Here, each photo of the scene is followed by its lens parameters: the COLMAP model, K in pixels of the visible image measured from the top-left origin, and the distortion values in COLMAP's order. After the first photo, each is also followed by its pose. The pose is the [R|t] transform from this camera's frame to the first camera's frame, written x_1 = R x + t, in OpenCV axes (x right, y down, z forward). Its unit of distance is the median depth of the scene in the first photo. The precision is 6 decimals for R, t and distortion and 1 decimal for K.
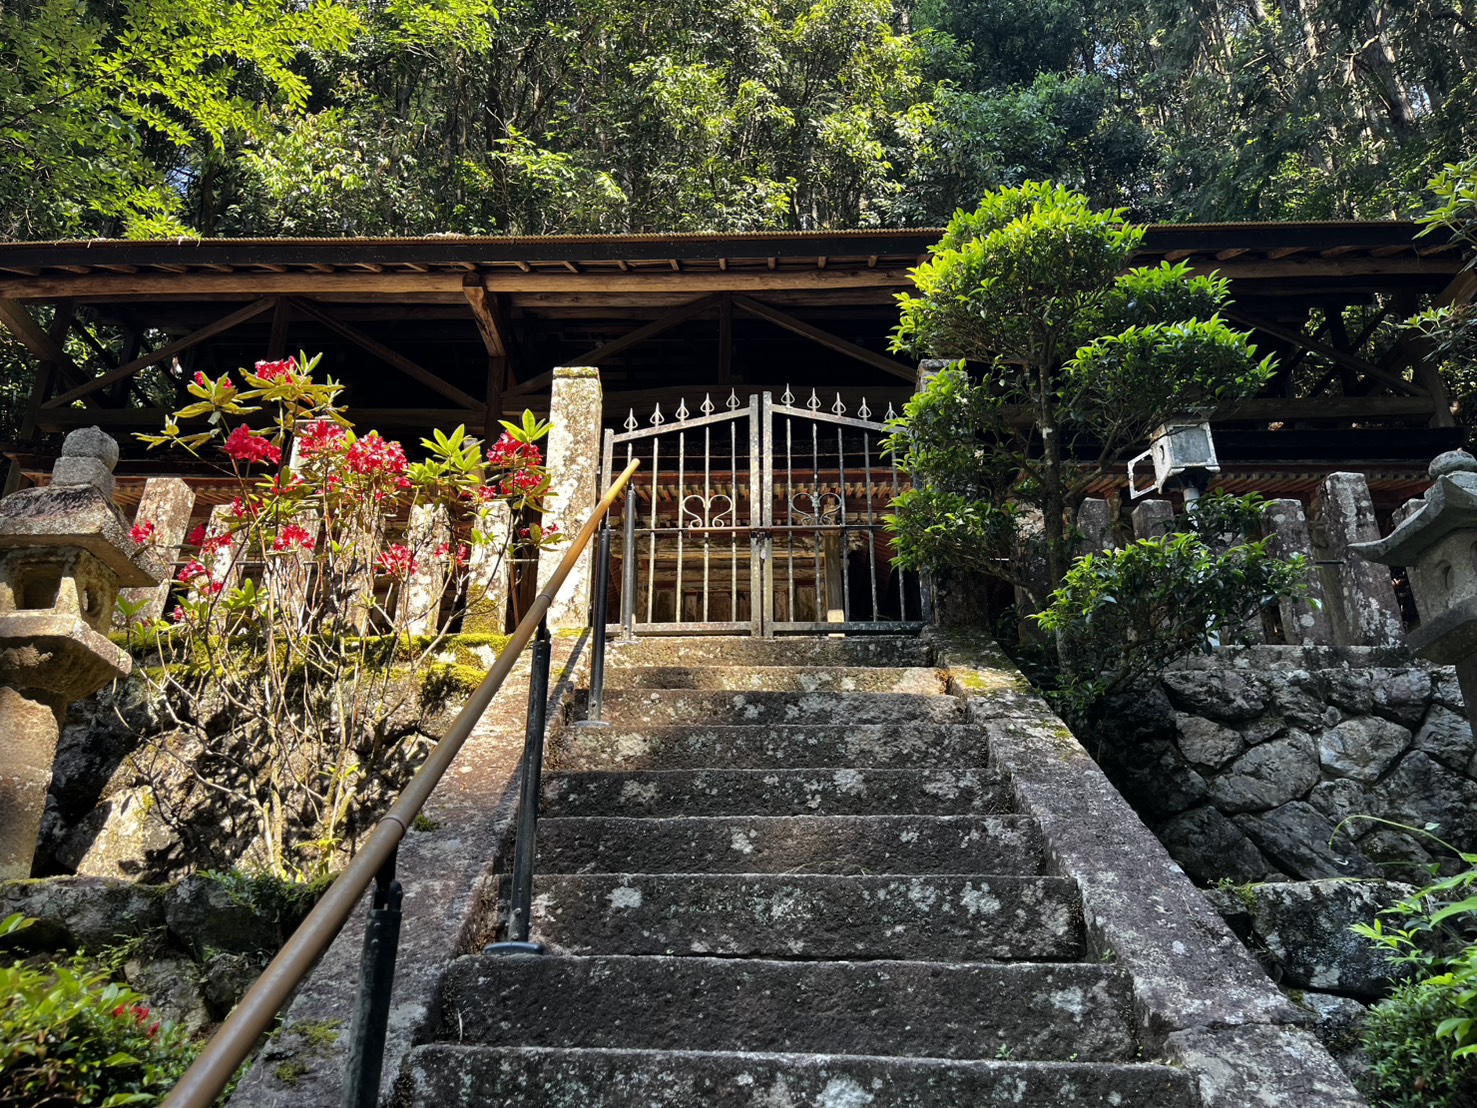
lens RADIAL K [[1126.9, 0, 736.0], [0, 1126.9, 561.5], [0, 0, 1]] dist [0.078471, -0.111937]
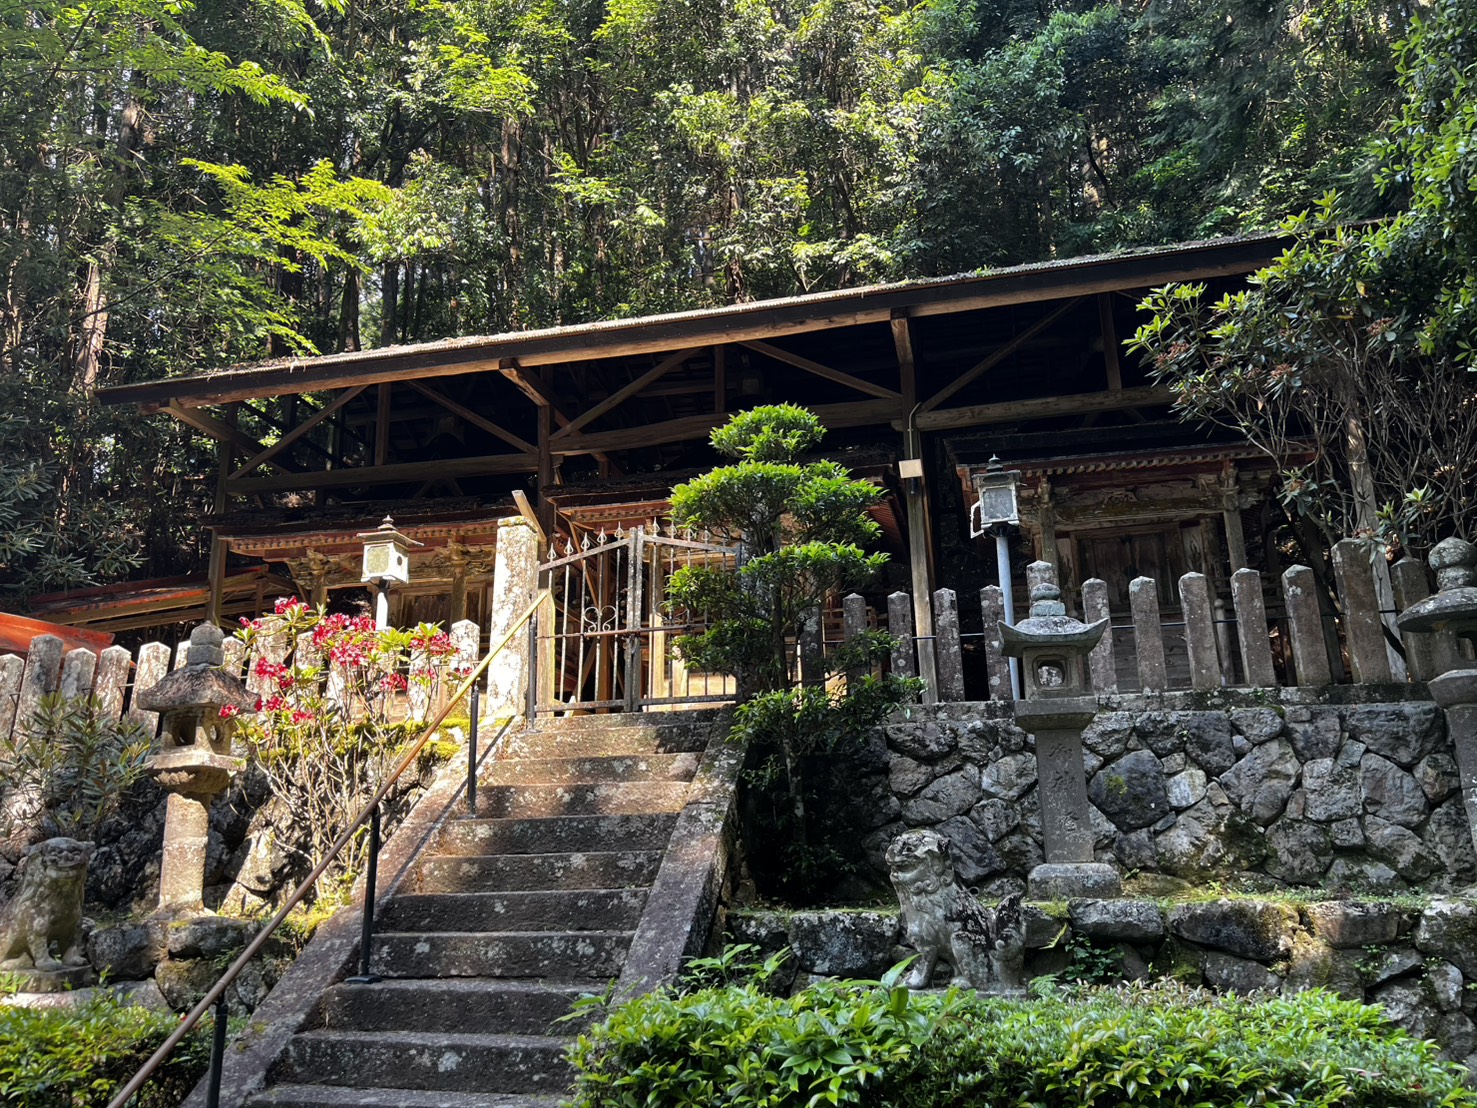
lens RADIAL K [[1129.5, 0, 749.8], [0, 1129.5, 562.5], [0, 0, 1]] dist [0.070041, -0.085607]
pose [[0.977998, -0.072691, -0.195539, 0.516743], [0.100797, 0.985310, 0.137857, -0.338327], [0.182645, -0.154534, 0.970958, -0.430695]]
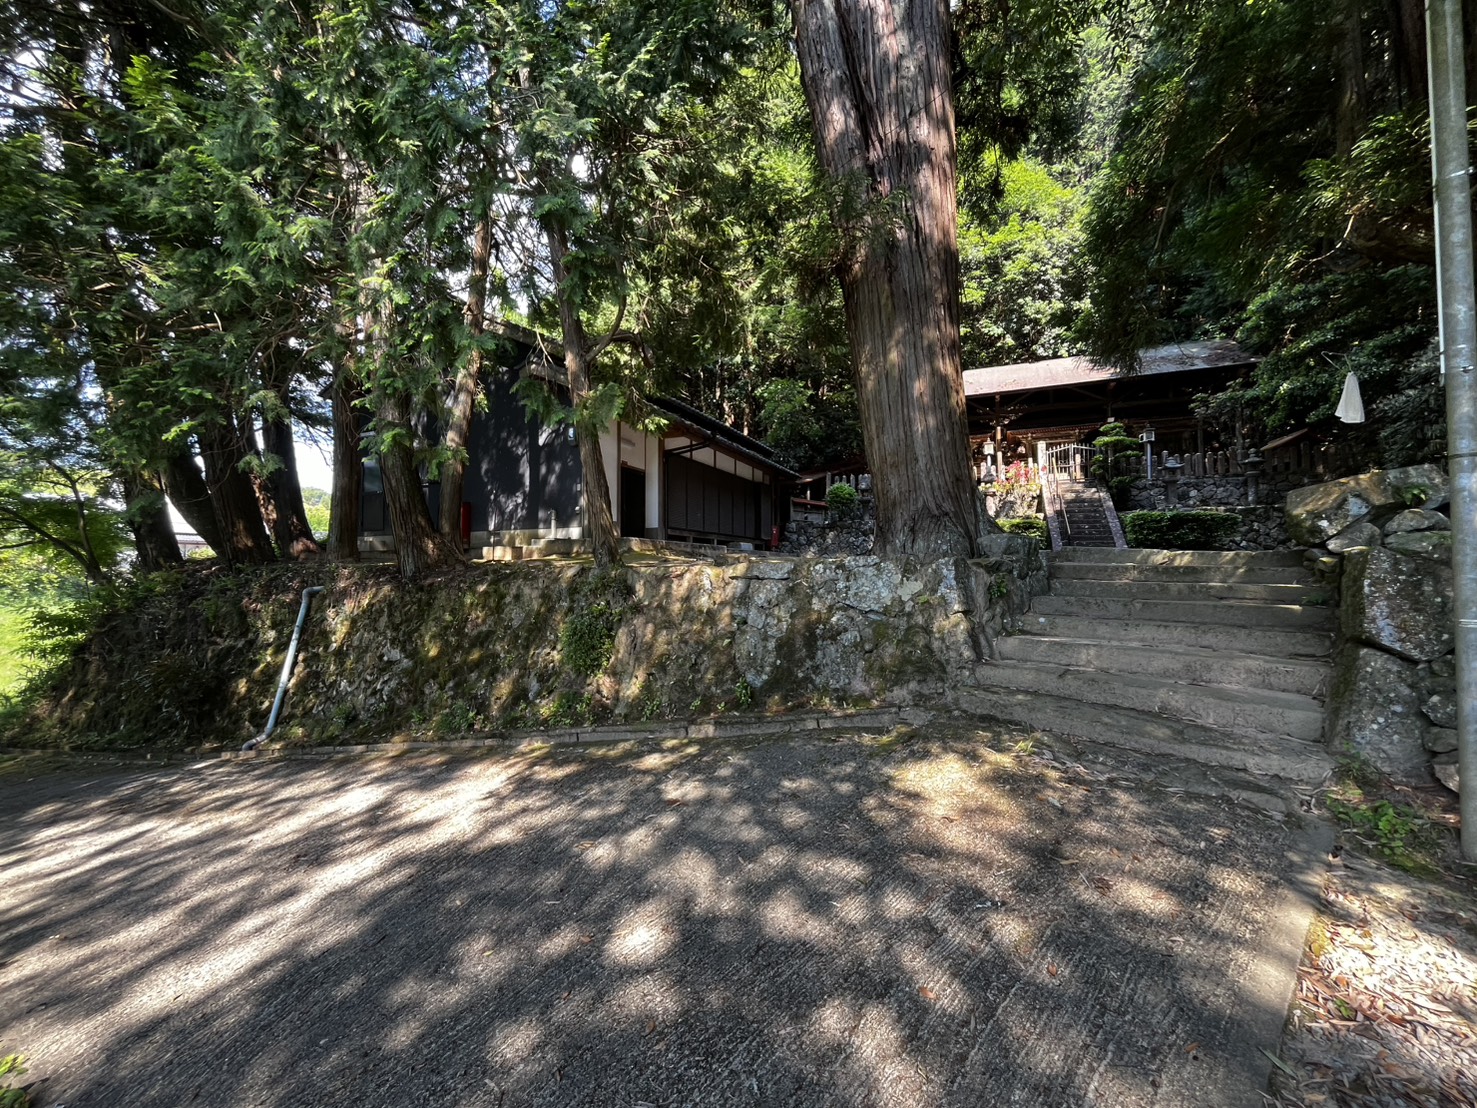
lens RADIAL K [[605.3, 0, 736.3], [0, 605.3, 553.9], [0, 0, 1]] dist [-0.002739, -0.000029]
pose [[0.928104, -0.014574, -0.372035, -0.617001], [0.151081, 0.928010, 0.340545, -1.309597], [0.340289, -0.372269, 0.863492, -3.788943]]
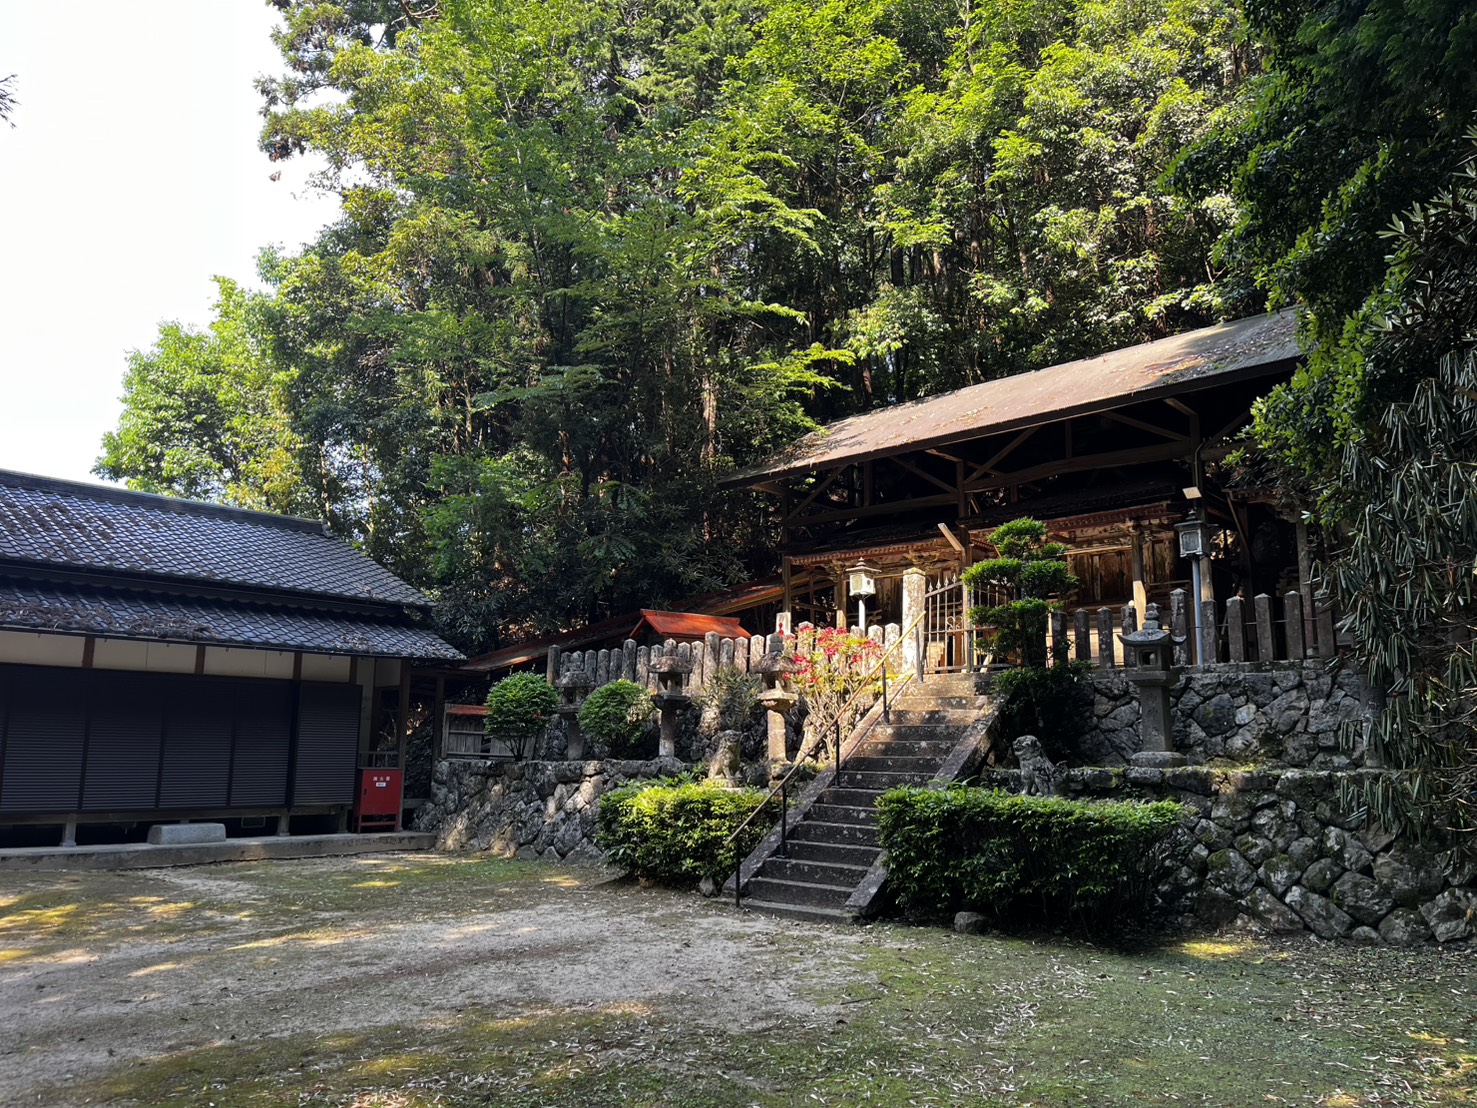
lens RADIAL K [[1126.9, 0, 736.0], [0, 1126.9, 561.5], [0, 0, 1]] dist [0.078471, -0.111937]
pose [[0.749805, -0.106630, -0.653010, 1.614800], [0.256436, 0.956625, 0.138239, -0.817040], [0.609945, -0.271108, 0.744626, -1.585212]]
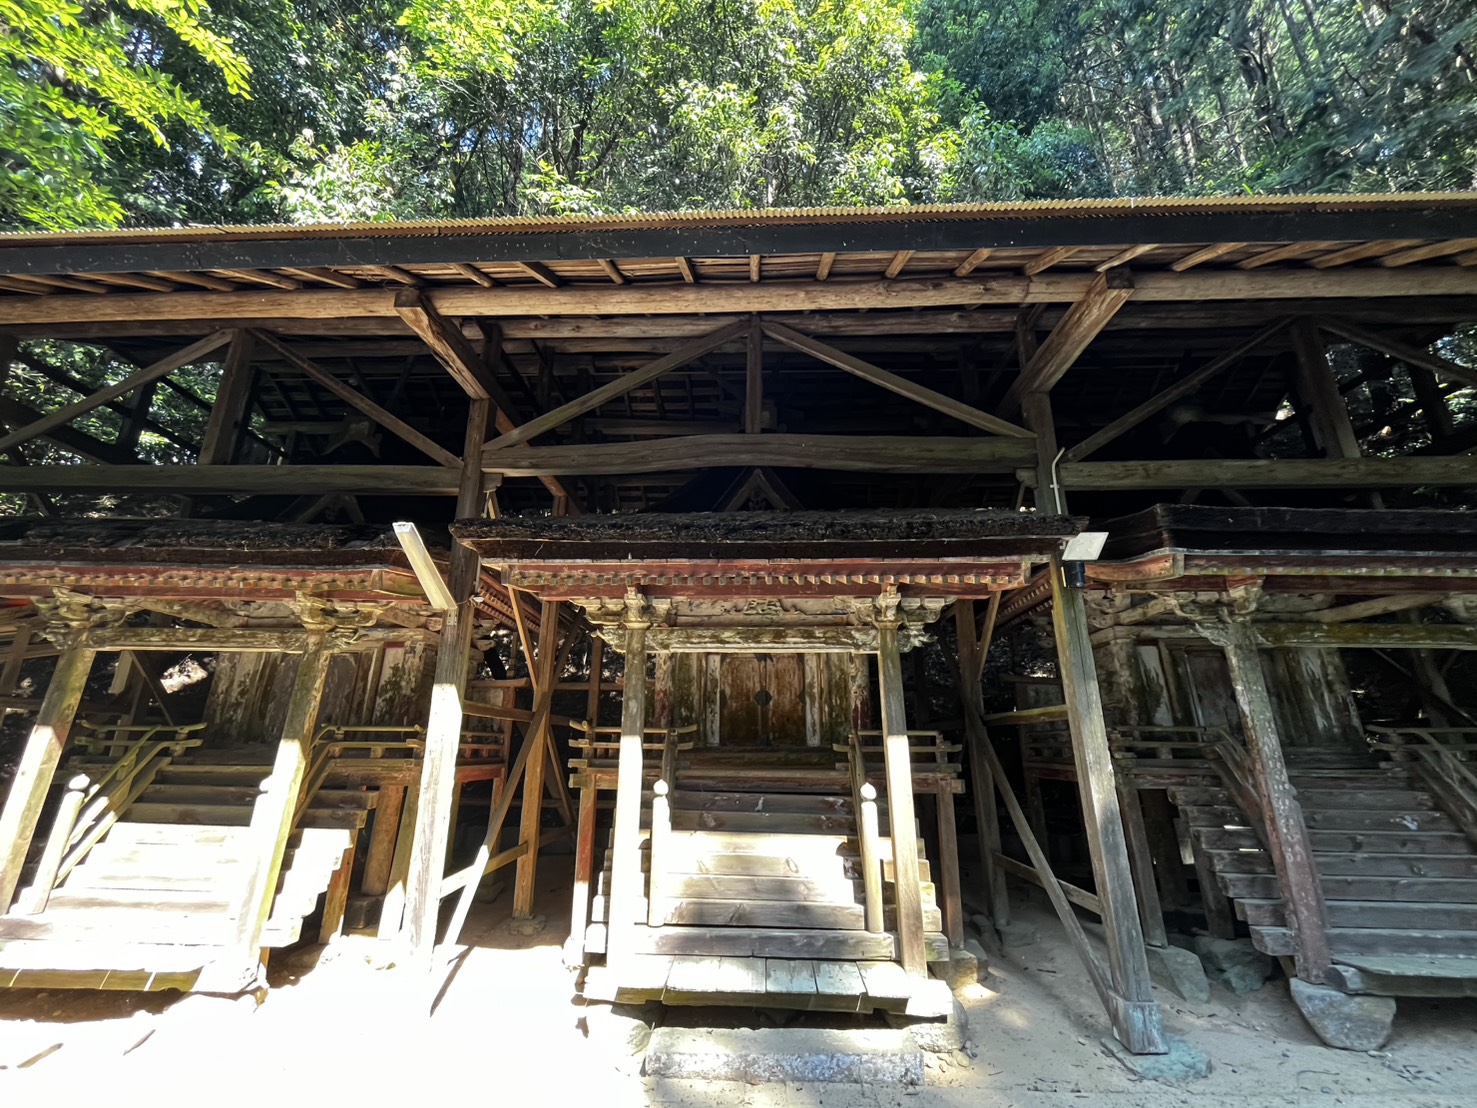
lens RADIAL K [[605.3, 0, 736.3], [0, 605.3, 553.9], [0, 0, 1]] dist [-0.002739, -0.000029]
pose [[0.999777, 0.002881, -0.020928, -0.028275], [-0.000622, 0.994244, 0.107136, -0.244852], [0.021116, -0.107099, 0.994024, 1.163181]]
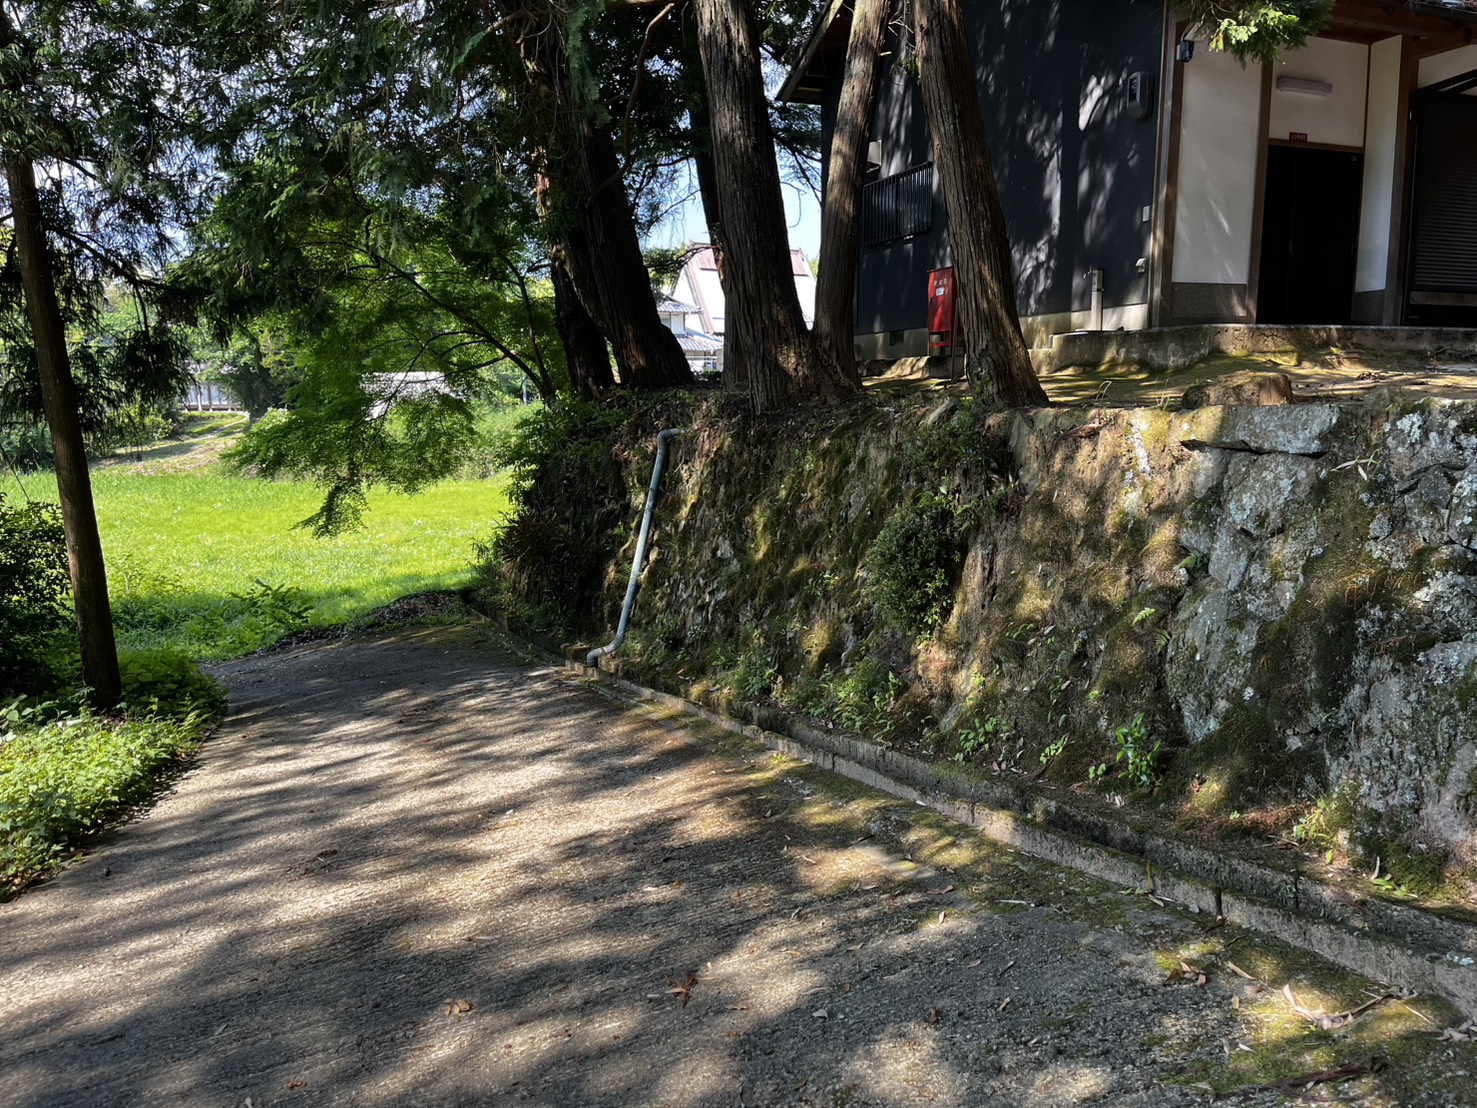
lens RADIAL K [[1119.8, 0, 758.2], [0, 1119.8, 565.7], [0, 0, 1]] dist [0.073816, -0.084494]
pose [[0.405463, 0.138929, -0.903492, -0.414508], [0.367534, 0.880197, 0.300286, -1.121776], [0.836970, -0.453819, 0.305826, -3.266018]]
